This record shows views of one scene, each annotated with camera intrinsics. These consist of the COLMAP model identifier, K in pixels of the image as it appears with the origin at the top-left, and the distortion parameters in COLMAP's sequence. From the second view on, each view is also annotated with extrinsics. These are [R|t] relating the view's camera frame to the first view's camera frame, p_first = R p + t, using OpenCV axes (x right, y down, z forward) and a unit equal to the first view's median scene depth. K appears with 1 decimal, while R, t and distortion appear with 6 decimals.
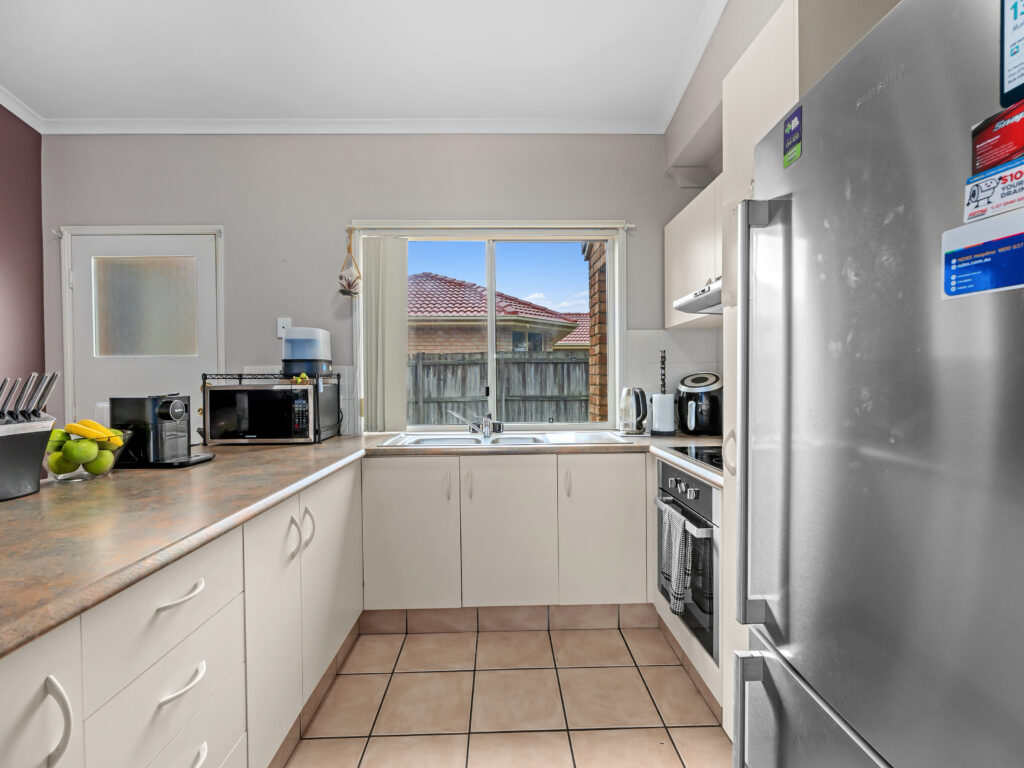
lens RADIAL K [[458.6, 0, 511.5], [0, 458.6, 385.9], [0, 0, 1]] dist [-0.006485, 0.000348]
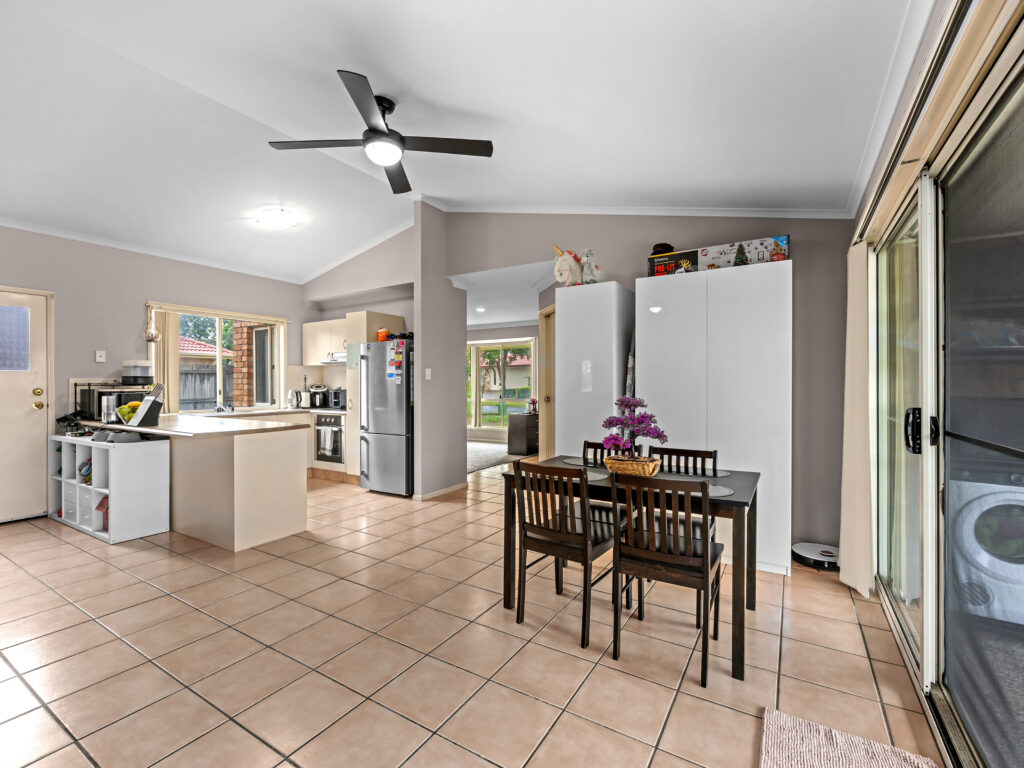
lens RADIAL K [[458.6, 0, 511.5], [0, 458.6, 385.9], [0, 0, 1]] dist [-0.006485, 0.000348]
pose [[0.545944, 0.002600, 0.837818, -1.161884], [0.016460, 0.999769, -0.013829, 0.035379], [-0.837660, 0.021340, 0.545775, -1.320822]]
